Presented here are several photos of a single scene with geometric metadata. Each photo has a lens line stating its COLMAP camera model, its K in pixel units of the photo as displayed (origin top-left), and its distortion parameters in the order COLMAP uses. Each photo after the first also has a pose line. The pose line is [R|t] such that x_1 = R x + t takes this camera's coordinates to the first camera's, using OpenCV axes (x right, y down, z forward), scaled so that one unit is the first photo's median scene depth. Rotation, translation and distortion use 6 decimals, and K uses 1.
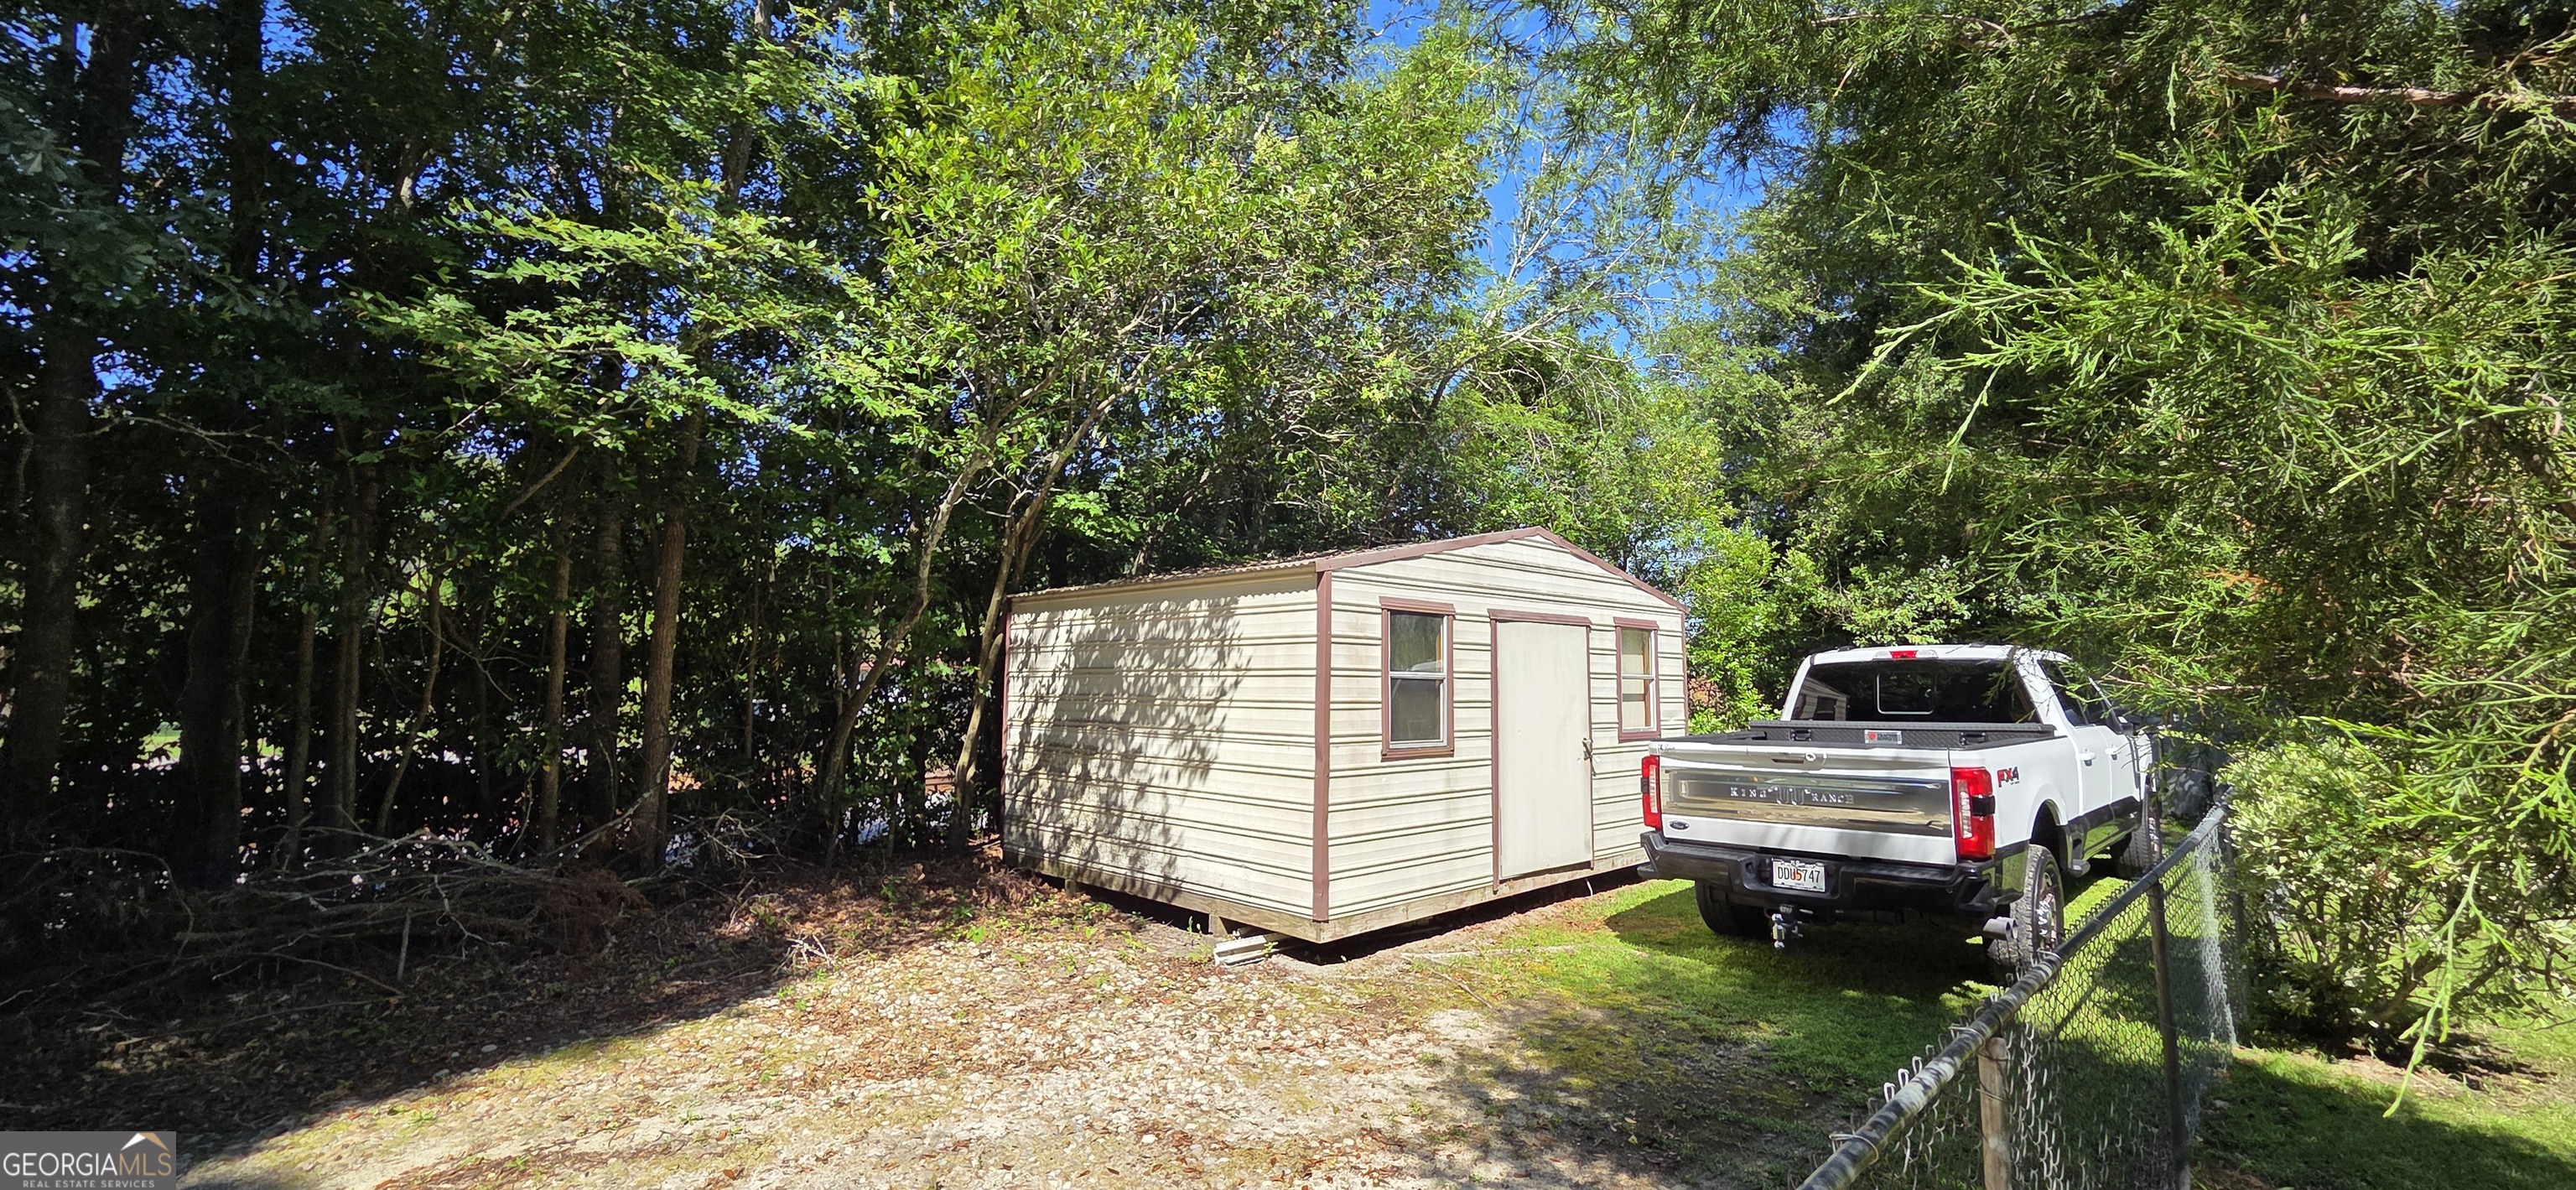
lens RADIAL K [[1052.3, 0, 1279.3], [0, 1052.3, 591.0], [0, 0, 1]] dist [0.000586, -0.000795]
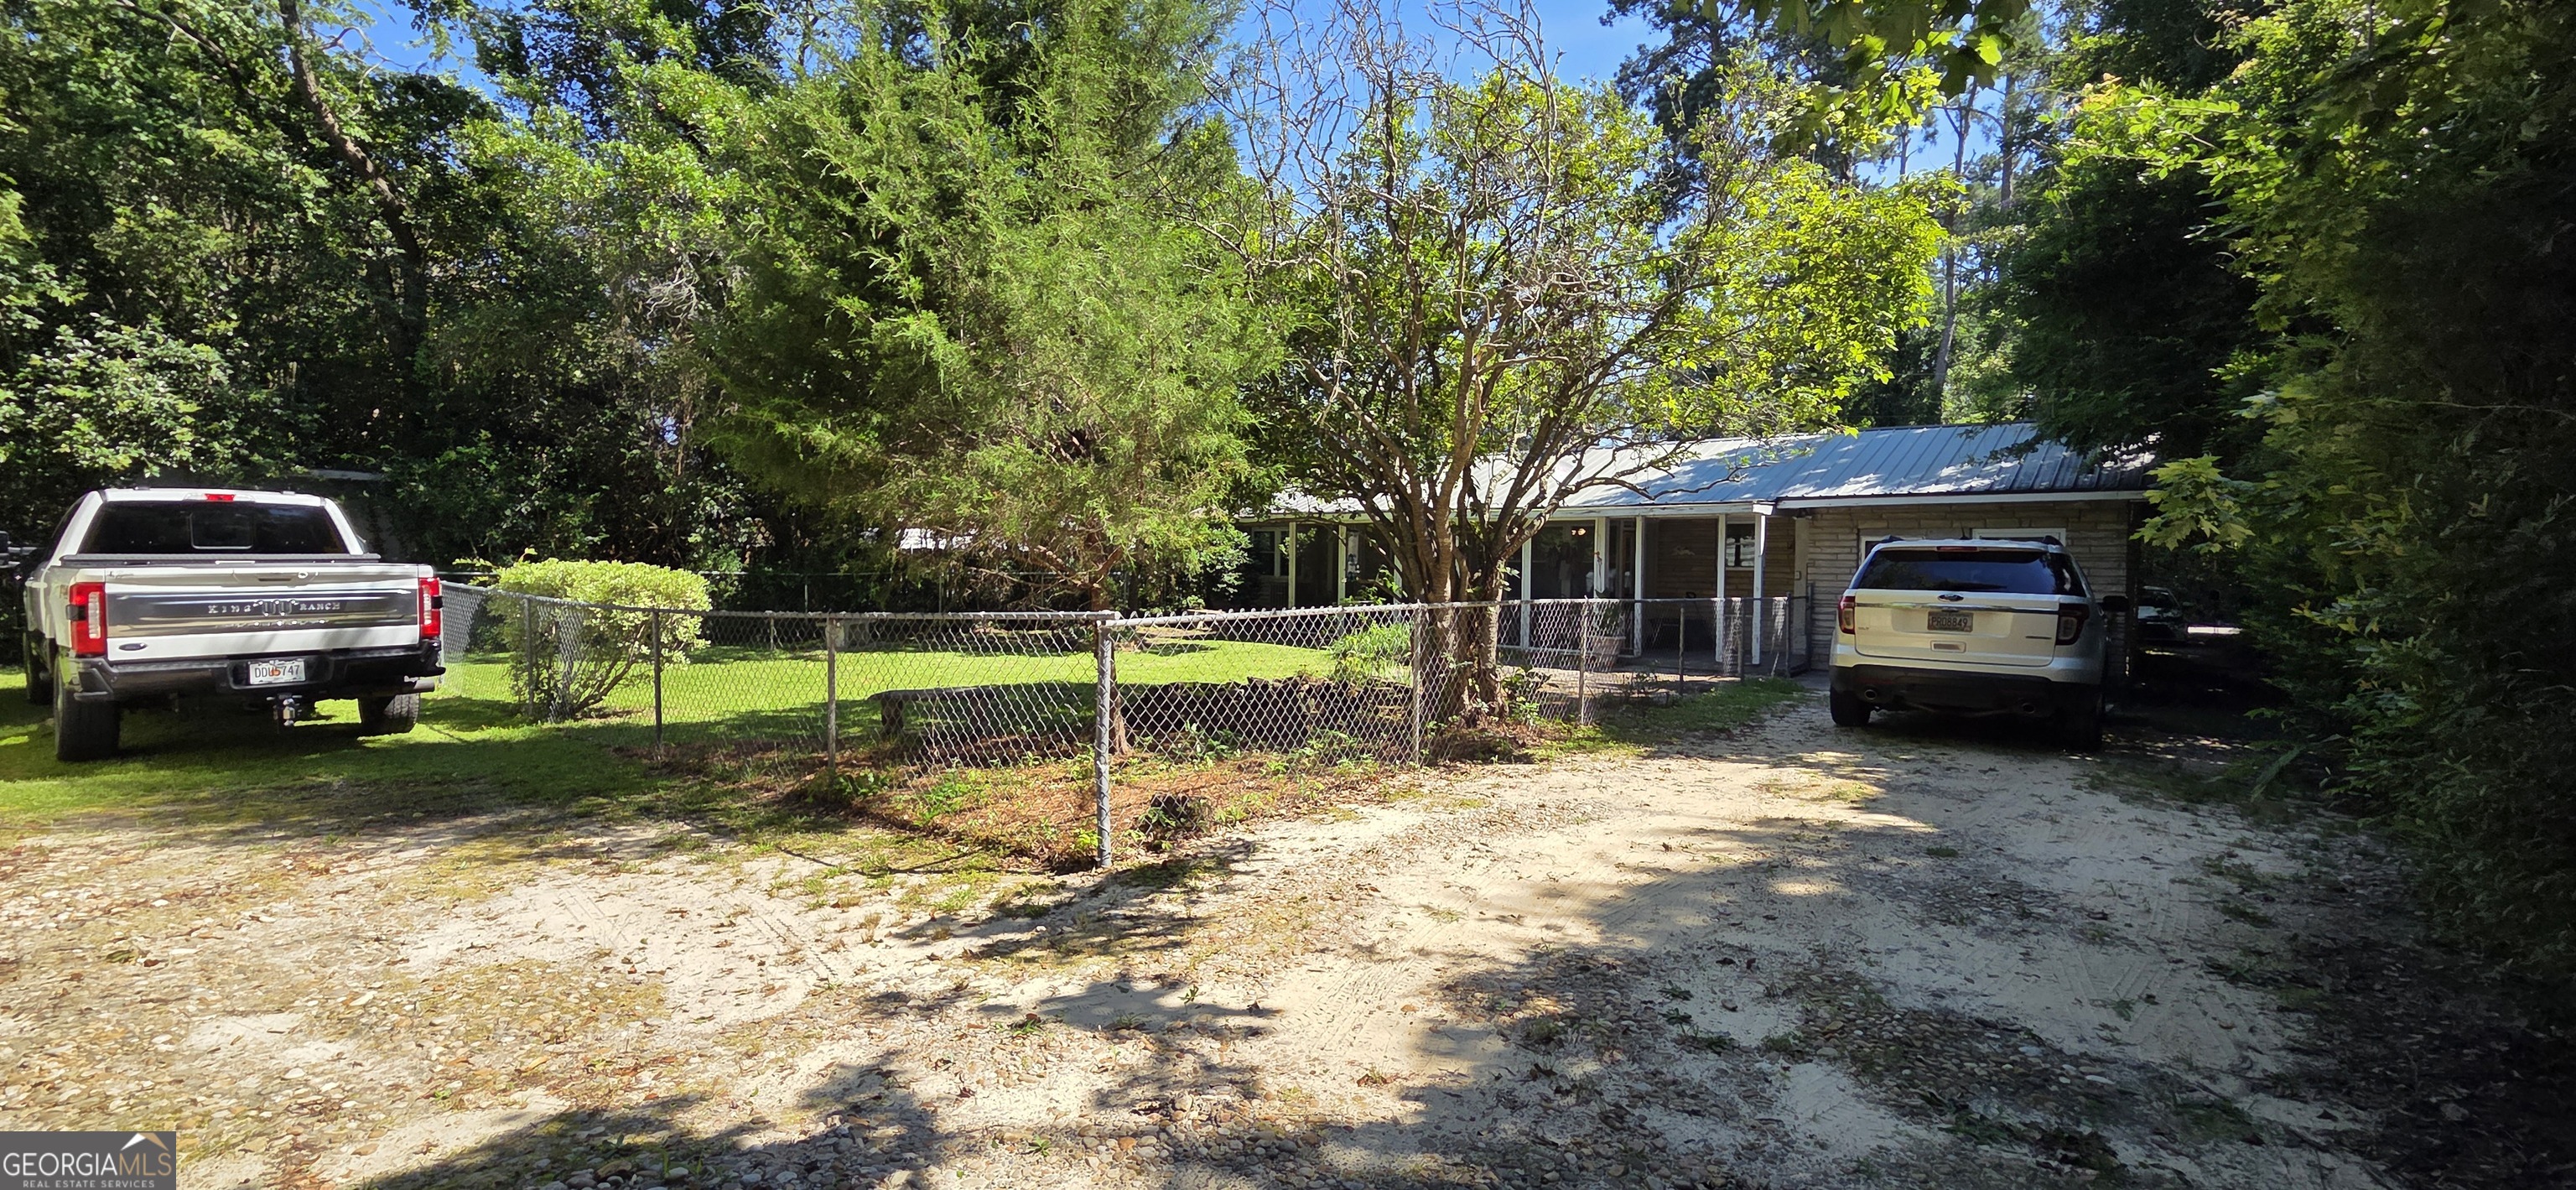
lens RADIAL K [[1056.6, 0, 1273.5], [0, 1056.6, 591.7], [0, 0, 1]] dist [0.001941, -0.000694]
pose [[-0.121634, -0.029567, 0.992135, -0.714358], [-0.097133, 0.995113, 0.017748, 0.034149], [-0.987811, -0.094211, -0.123911, 0.009317]]
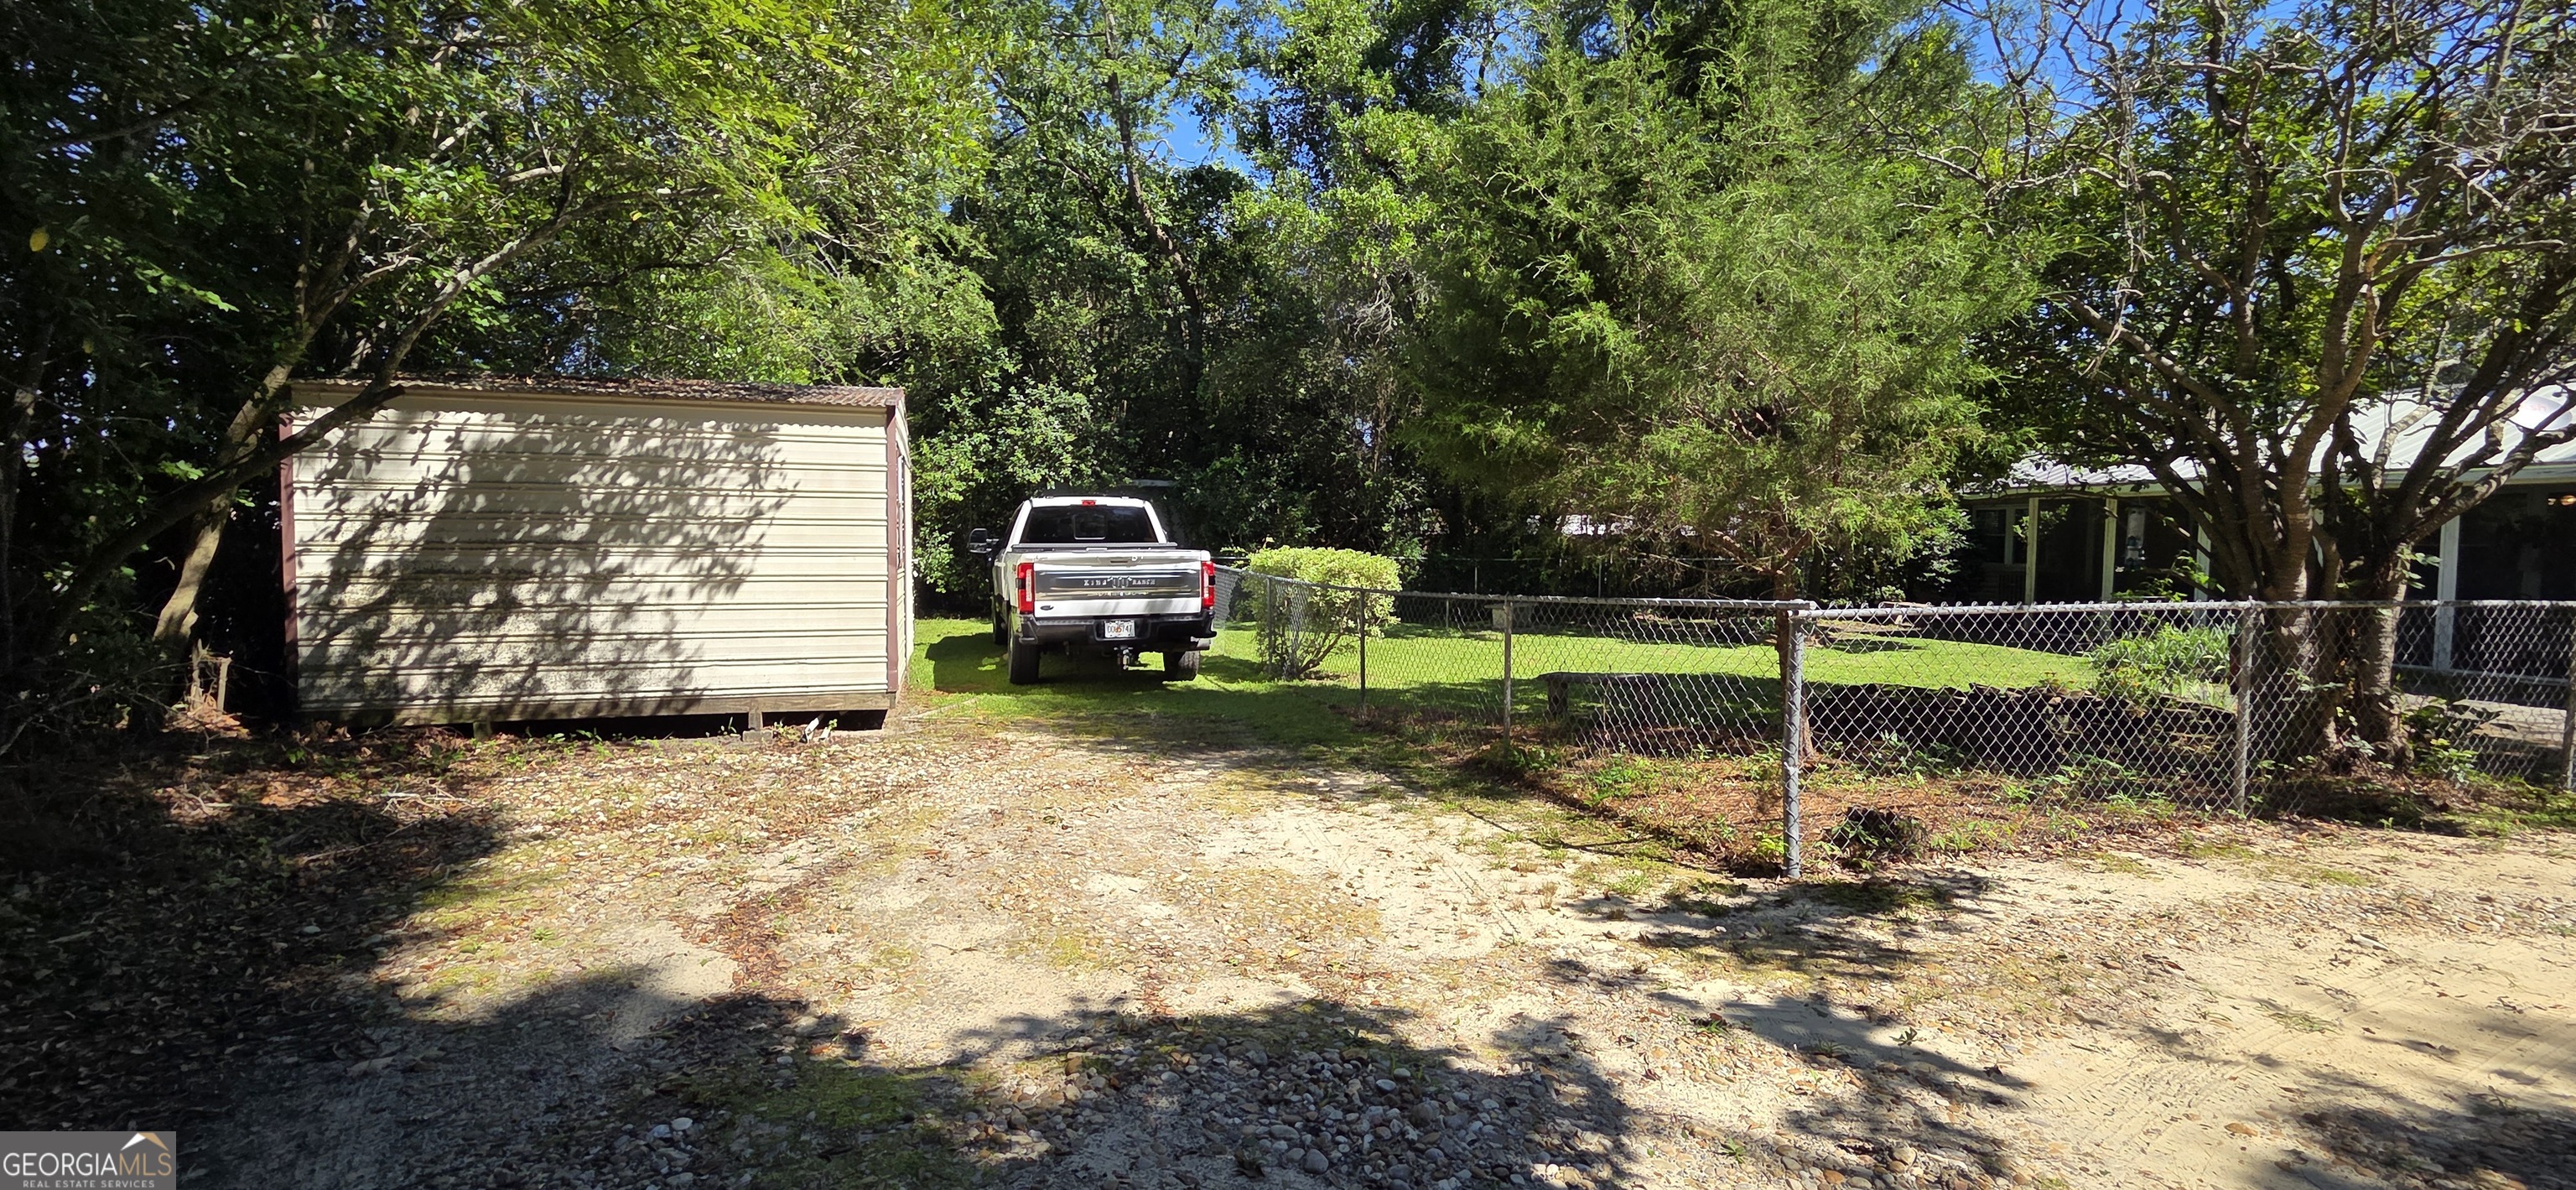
lens RADIAL K [[1056.6, 0, 1273.5], [0, 1056.6, 591.7], [0, 0, 1]] dist [0.001941, -0.000694]
pose [[0.459385, -0.038994, 0.887381, -0.725022], [-0.083920, 0.992662, 0.087065, 0.035561], [-0.884264, -0.114465, 0.452742, 0.022682]]
